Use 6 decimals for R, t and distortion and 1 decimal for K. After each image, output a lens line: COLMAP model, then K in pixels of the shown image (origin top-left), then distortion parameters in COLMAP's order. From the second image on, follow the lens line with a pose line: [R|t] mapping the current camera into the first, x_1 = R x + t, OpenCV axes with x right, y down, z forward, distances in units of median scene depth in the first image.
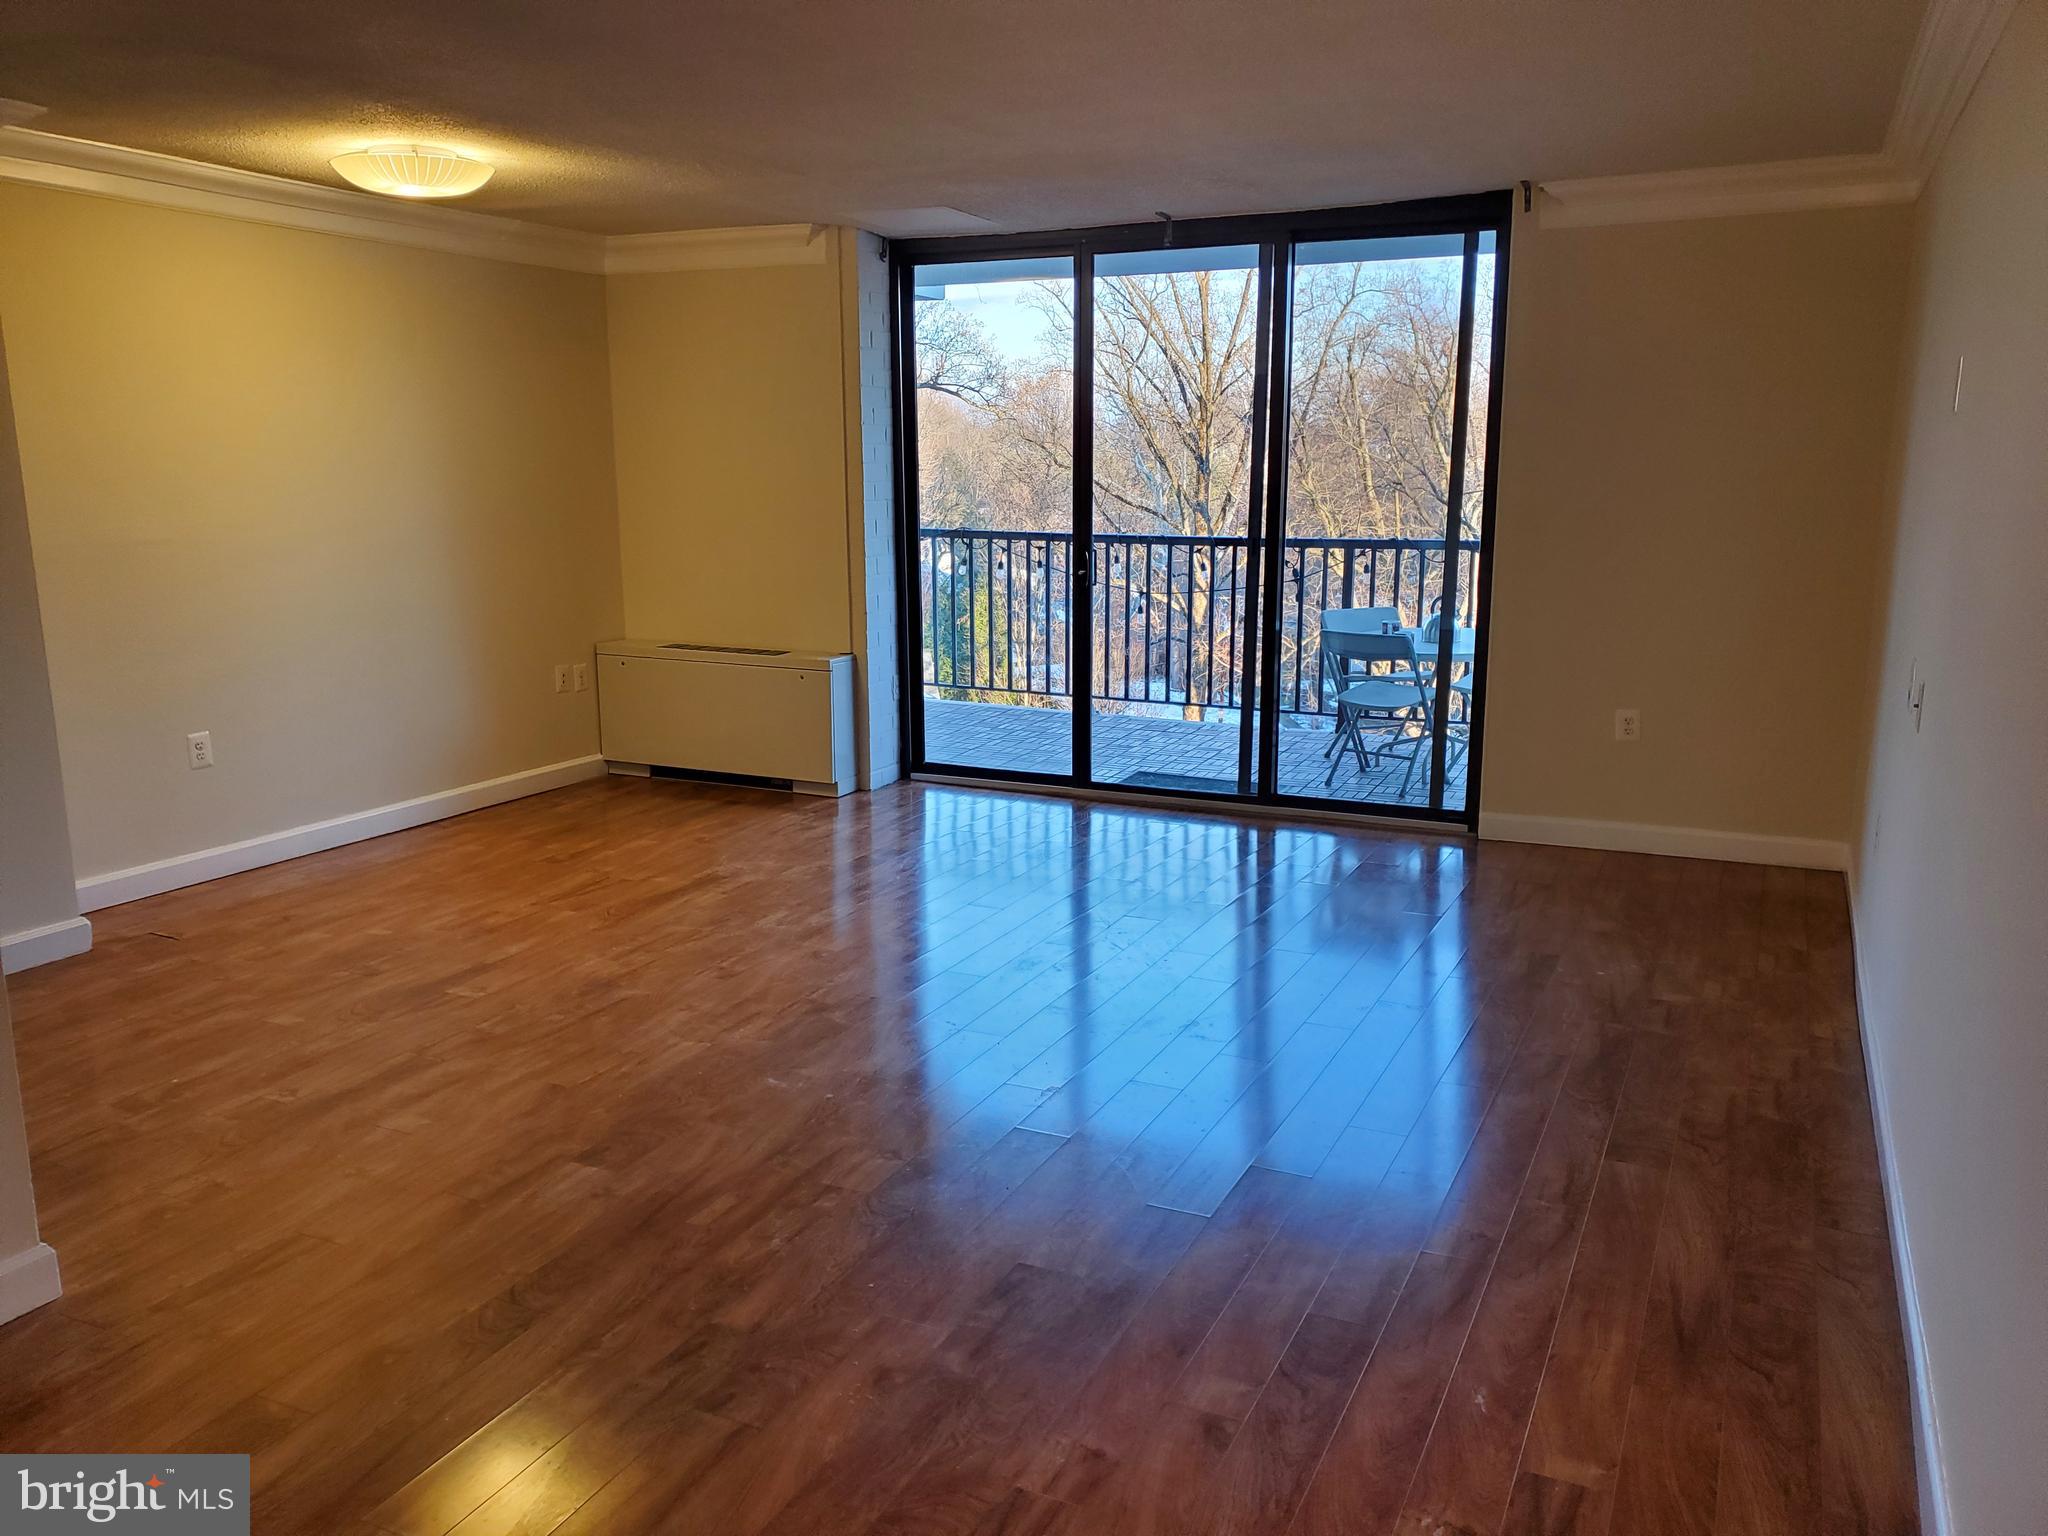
lens RADIAL K [[1570.3, 0, 1024.0], [0, 1570.3, 768.0], [0, 0, 1]] dist [0.003914, 0.002477]
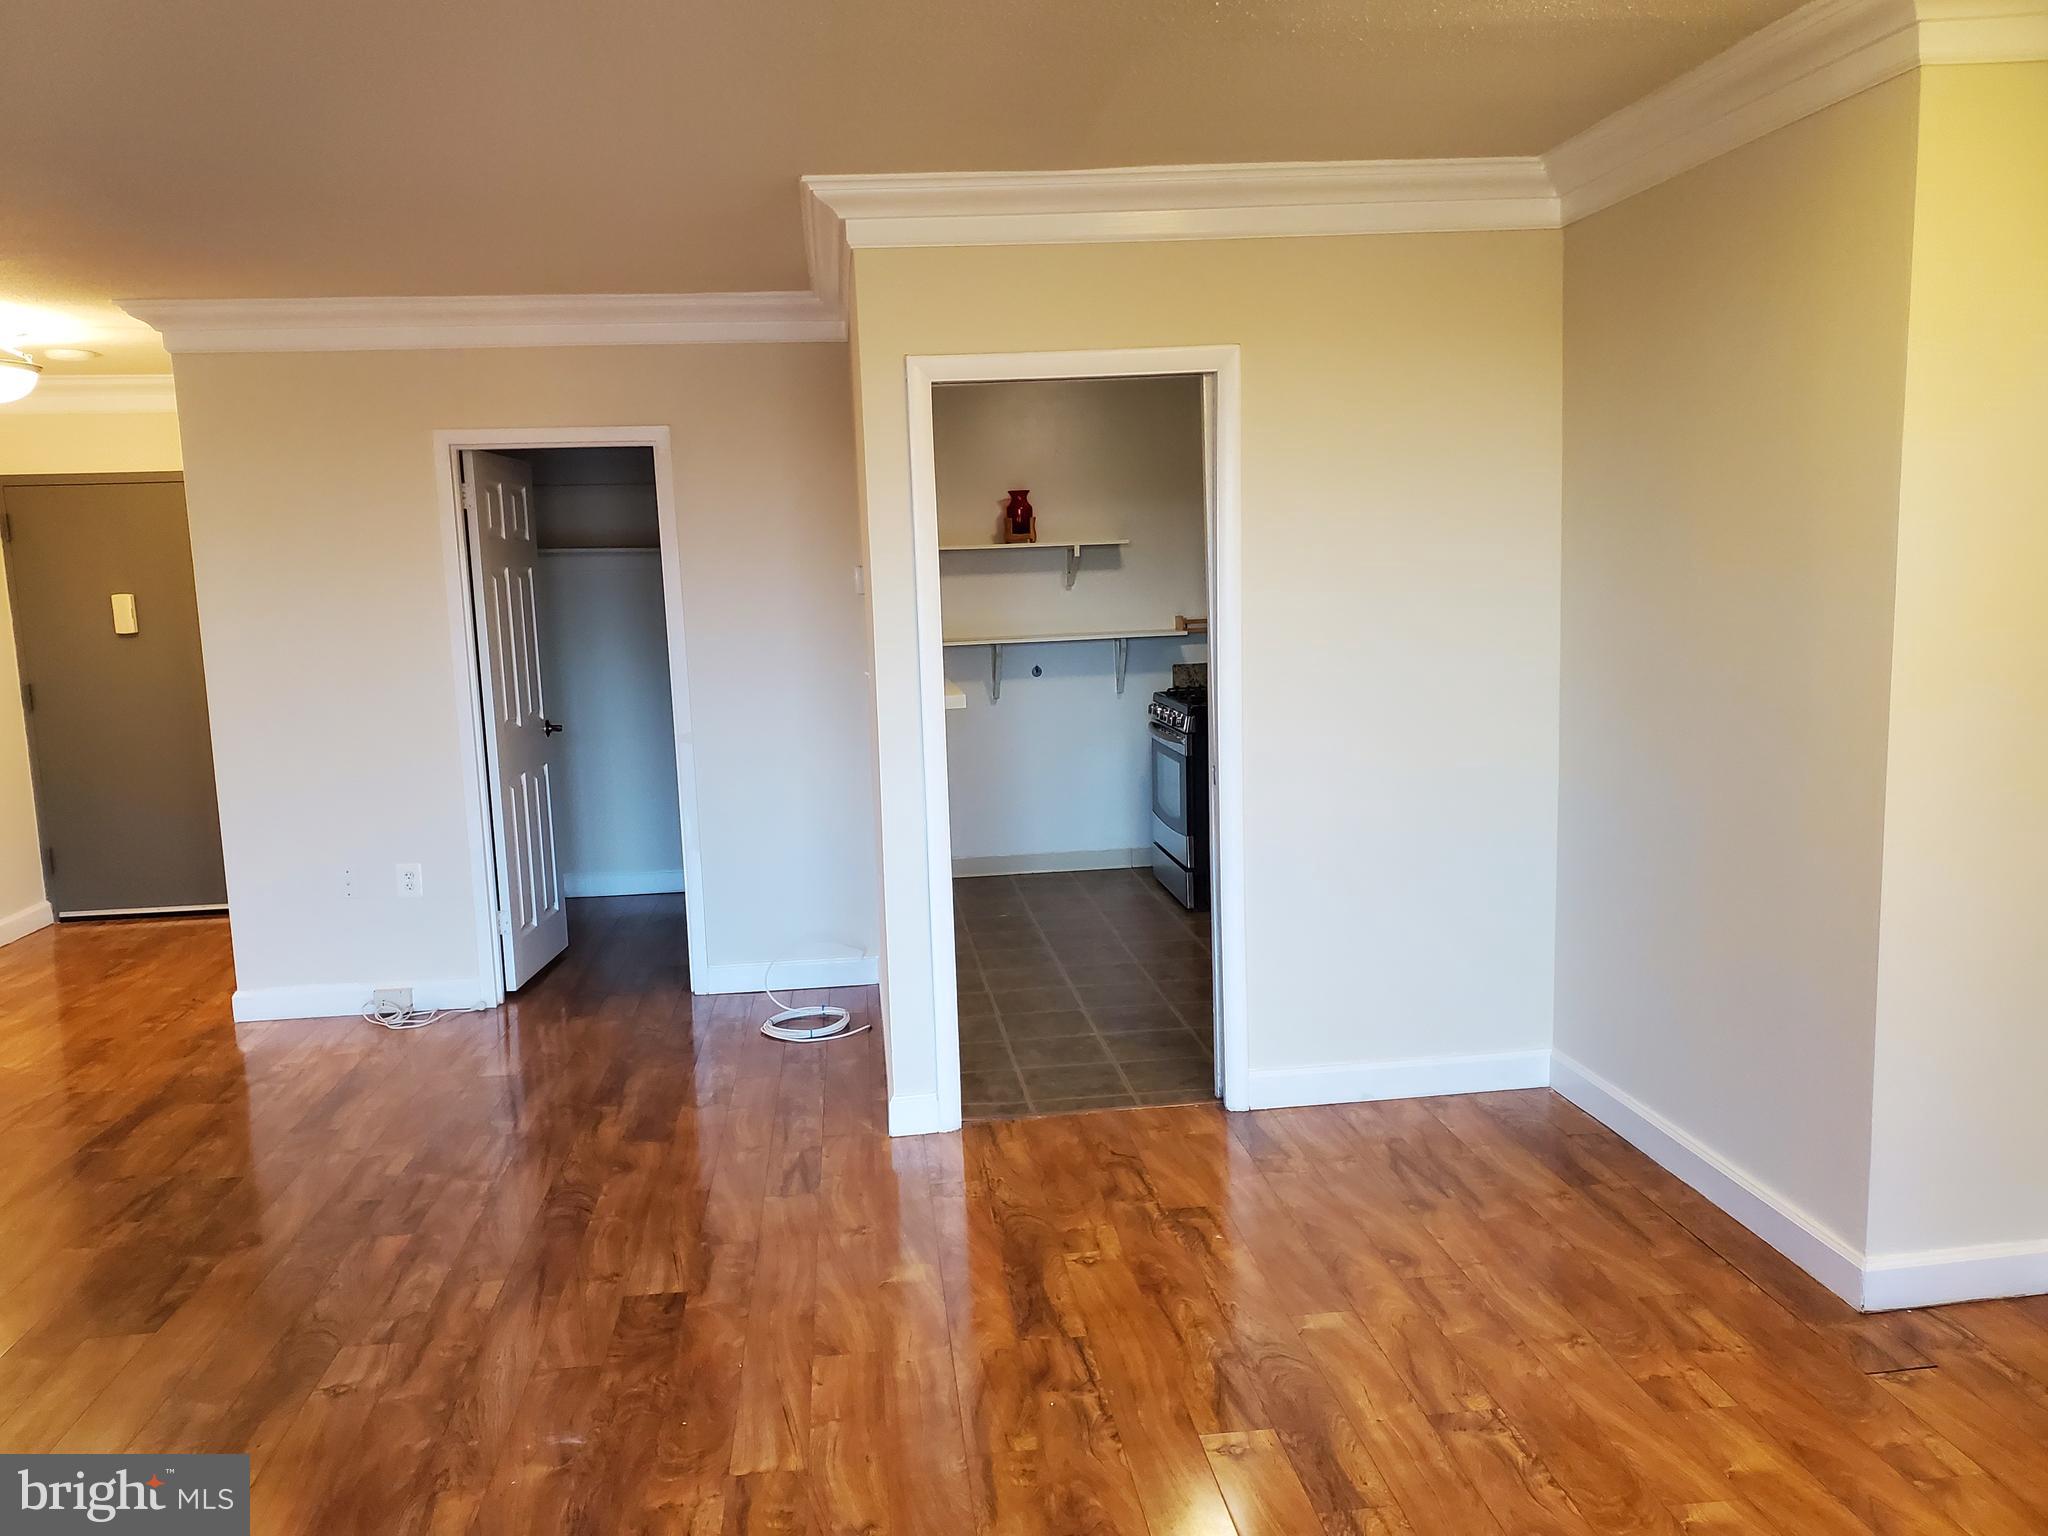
lens RADIAL K [[1570.3, 0, 1024.0], [0, 1570.3, 768.0], [0, 0, 1]] dist [0.003914, 0.002477]
pose [[-0.848115, 0.101511, -0.519997, 0.011597], [-0.070542, 0.951099, 0.300722, -0.362310], [0.525095, 0.291728, -0.799481, 1.736221]]
